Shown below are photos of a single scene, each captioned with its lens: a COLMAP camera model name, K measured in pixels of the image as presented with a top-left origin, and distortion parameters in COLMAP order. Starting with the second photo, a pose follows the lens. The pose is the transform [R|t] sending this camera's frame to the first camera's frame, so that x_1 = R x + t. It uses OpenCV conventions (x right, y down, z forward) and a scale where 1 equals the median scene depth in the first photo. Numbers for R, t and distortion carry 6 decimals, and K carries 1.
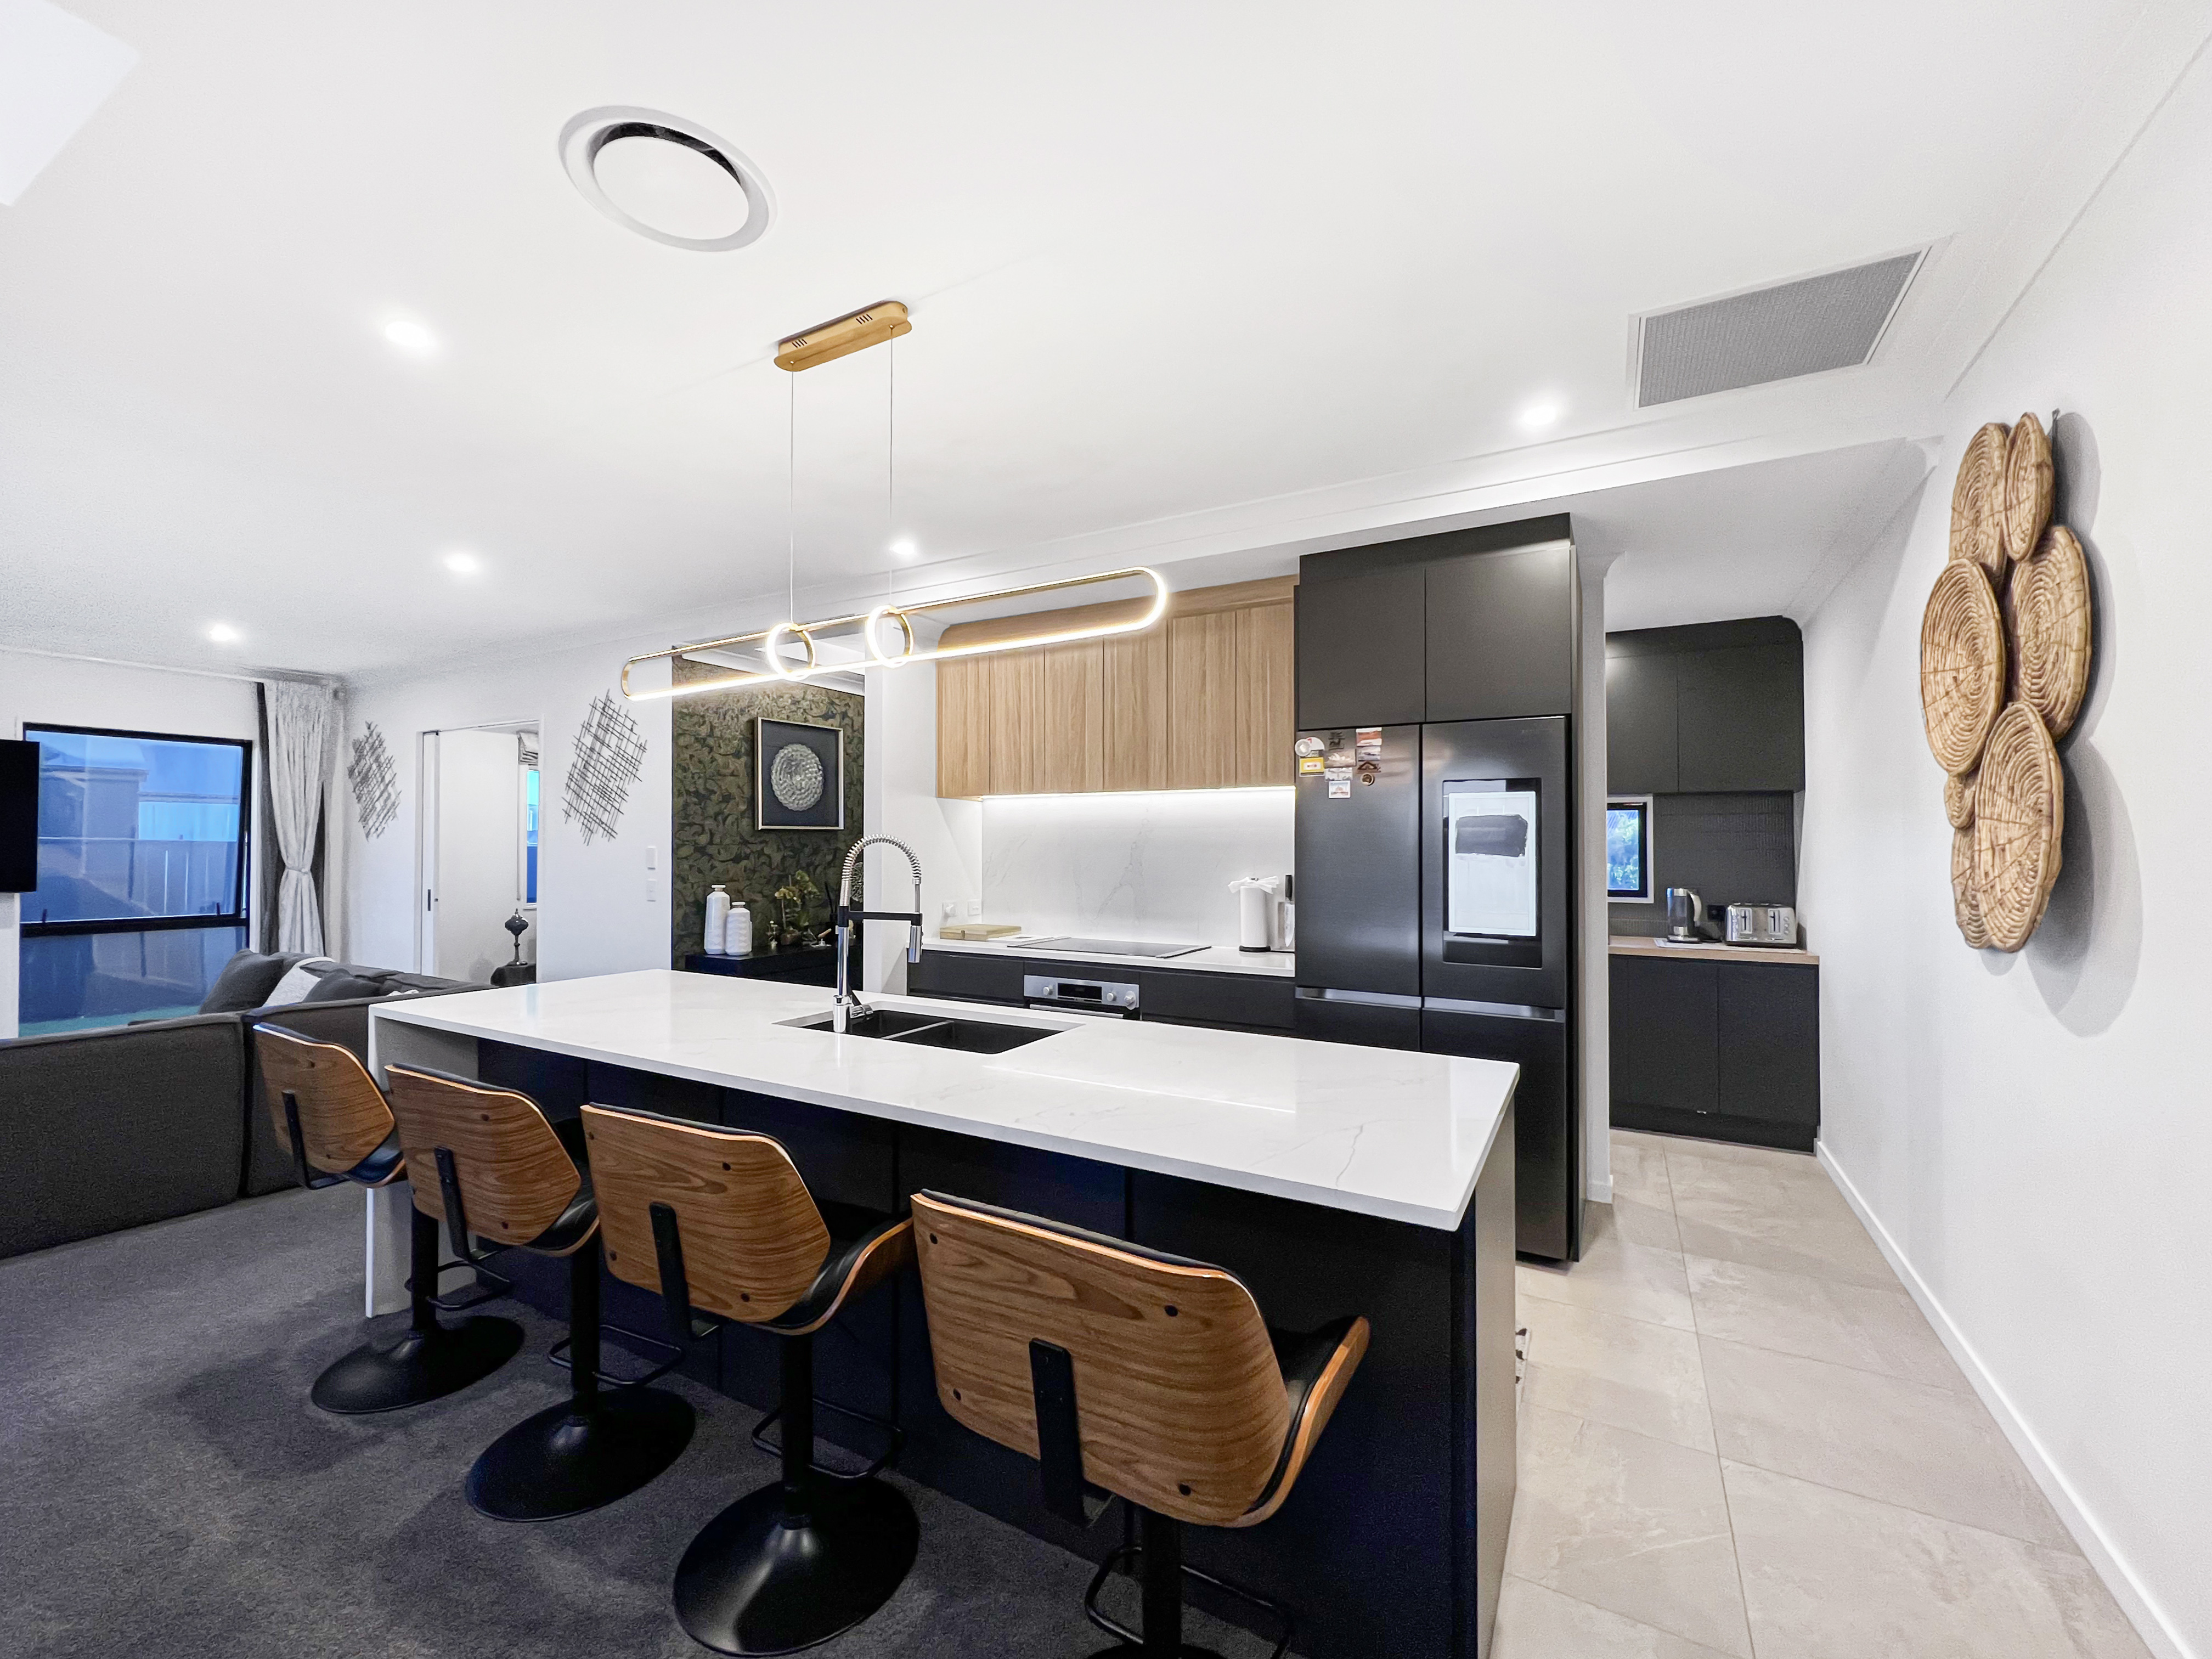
lens RADIAL K [[900.1, 0, 1100.9], [0, 900.1, 832.2], [0, 0, 1]] dist [-0.002626, -0.000299]
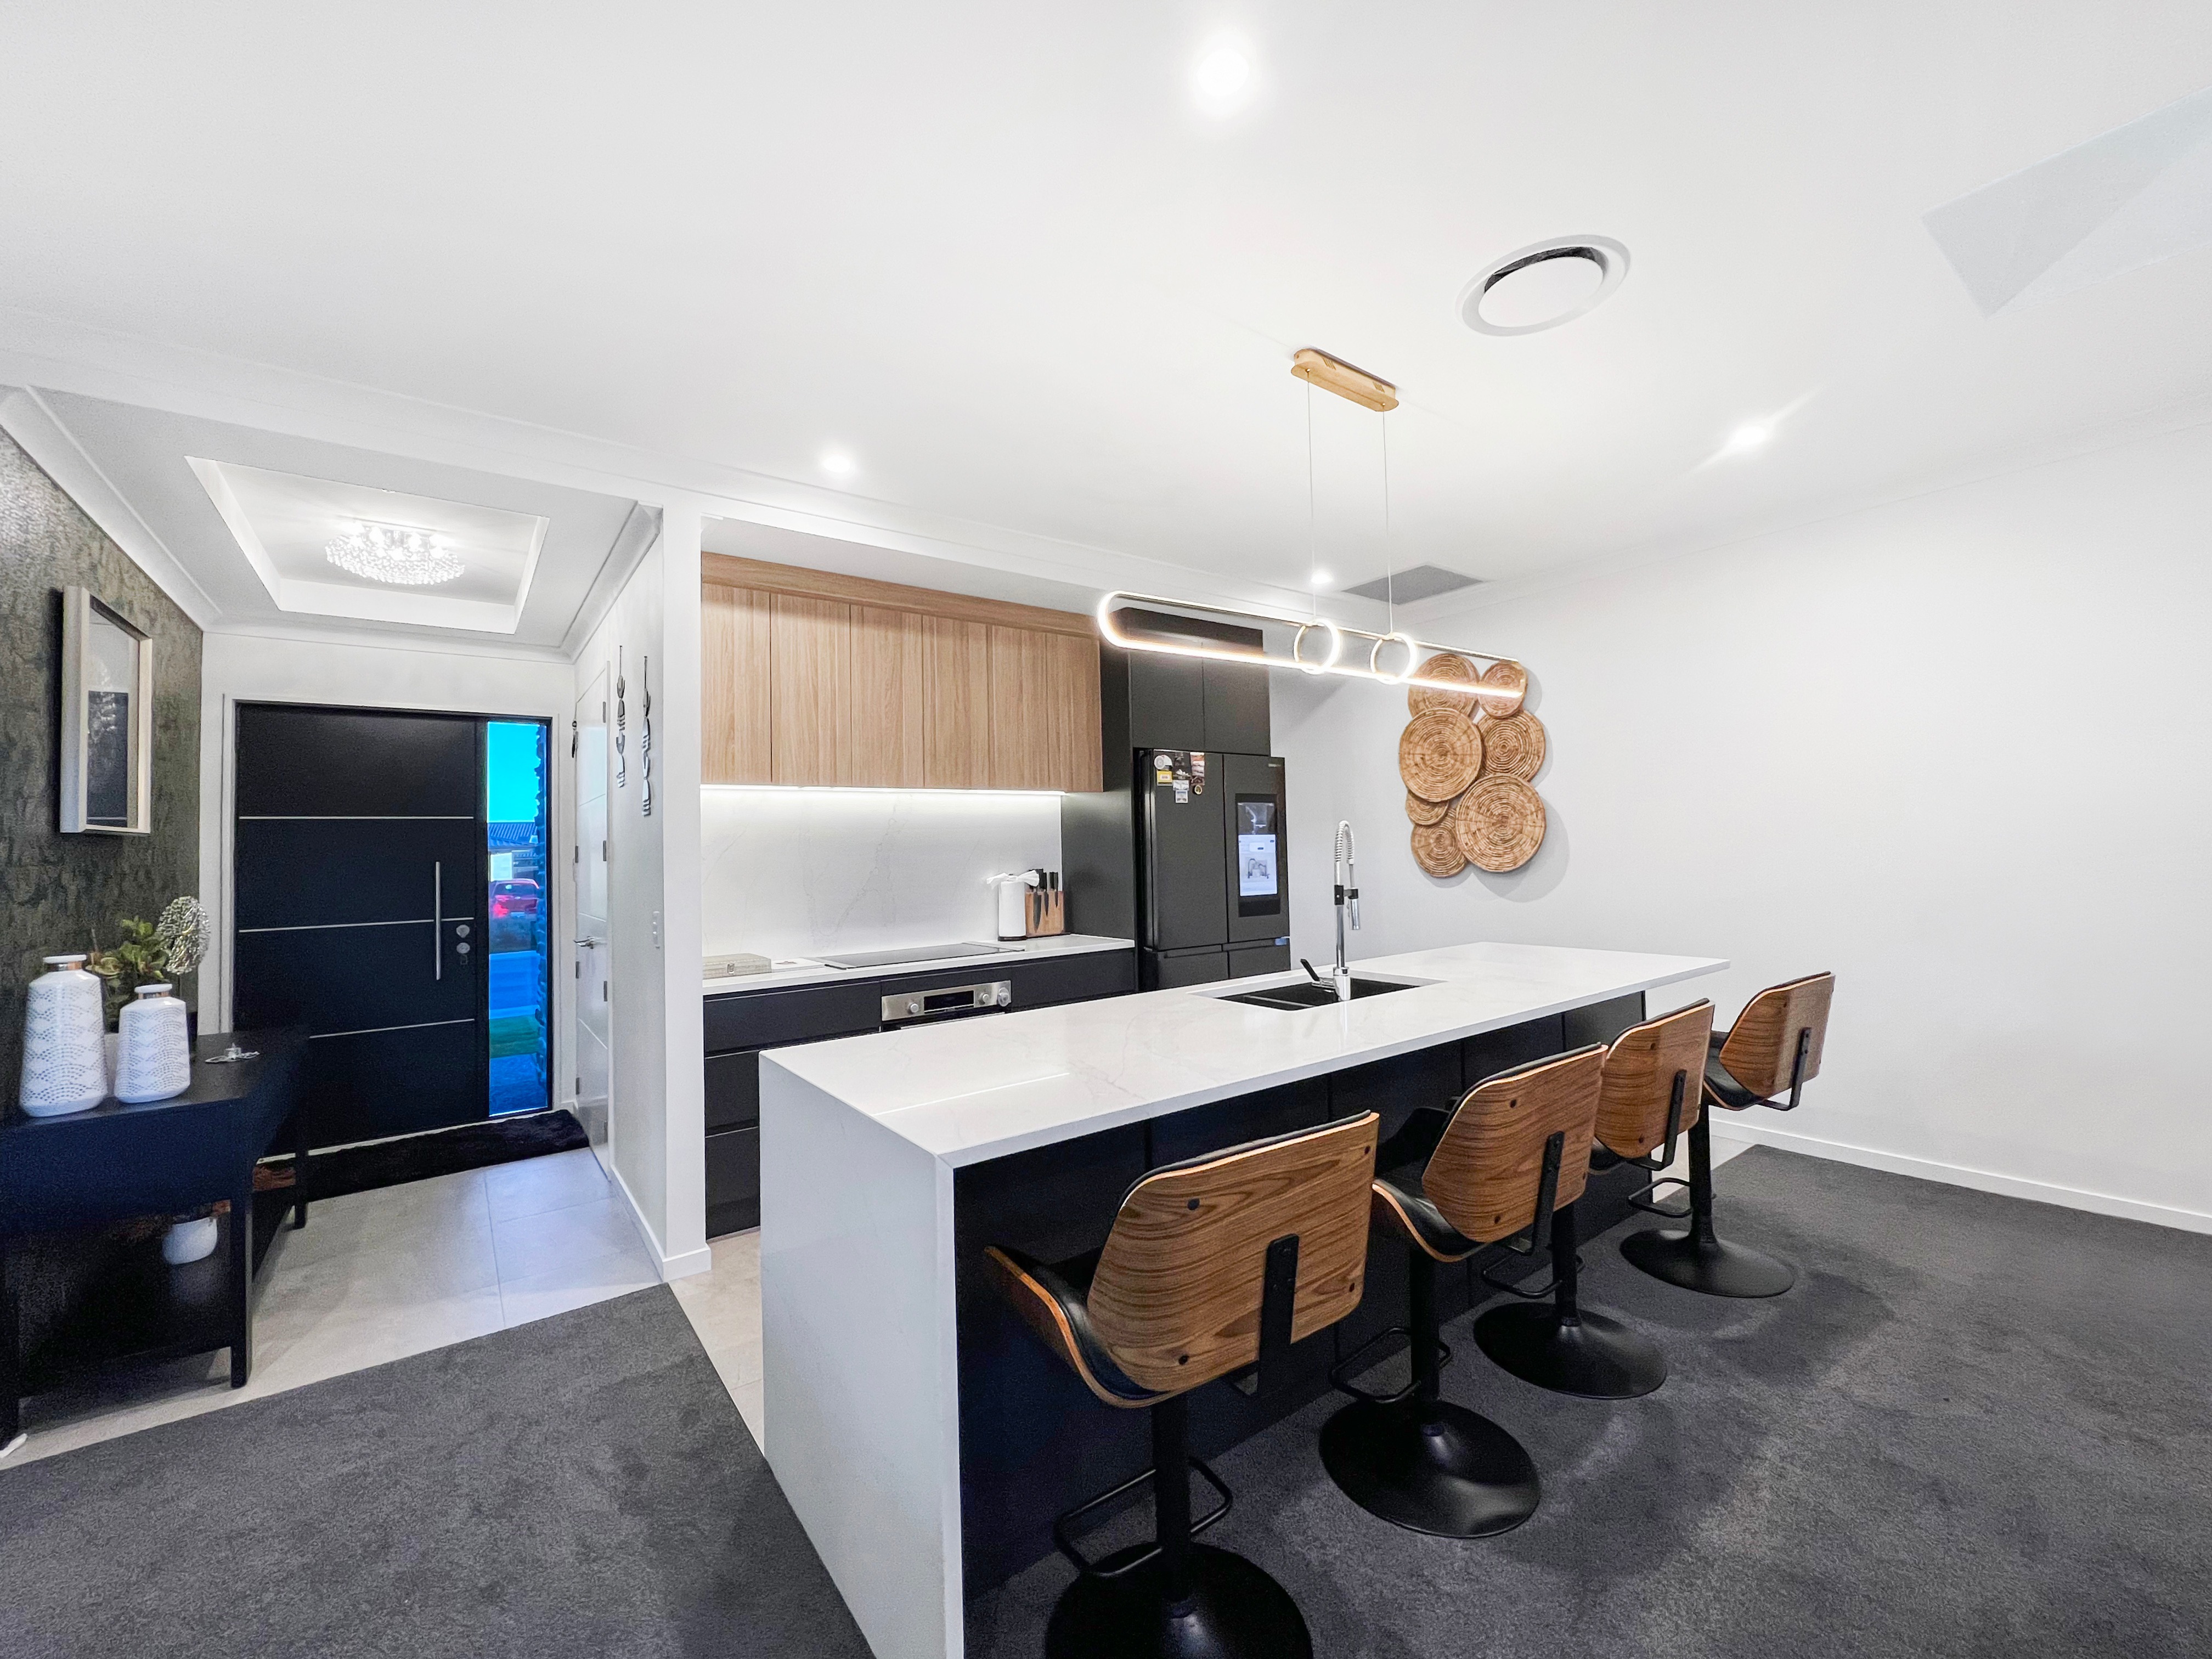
lens RADIAL K [[900.1, 0, 1100.9], [0, 900.1, 832.2], [0, 0, 1]] dist [-0.002626, -0.000299]
pose [[0.410303, 0.000734, 0.911949, -0.803747], [0.012023, 0.999908, -0.006215, 0.009213], [-0.911870, 0.013514, 0.410256, 0.462205]]
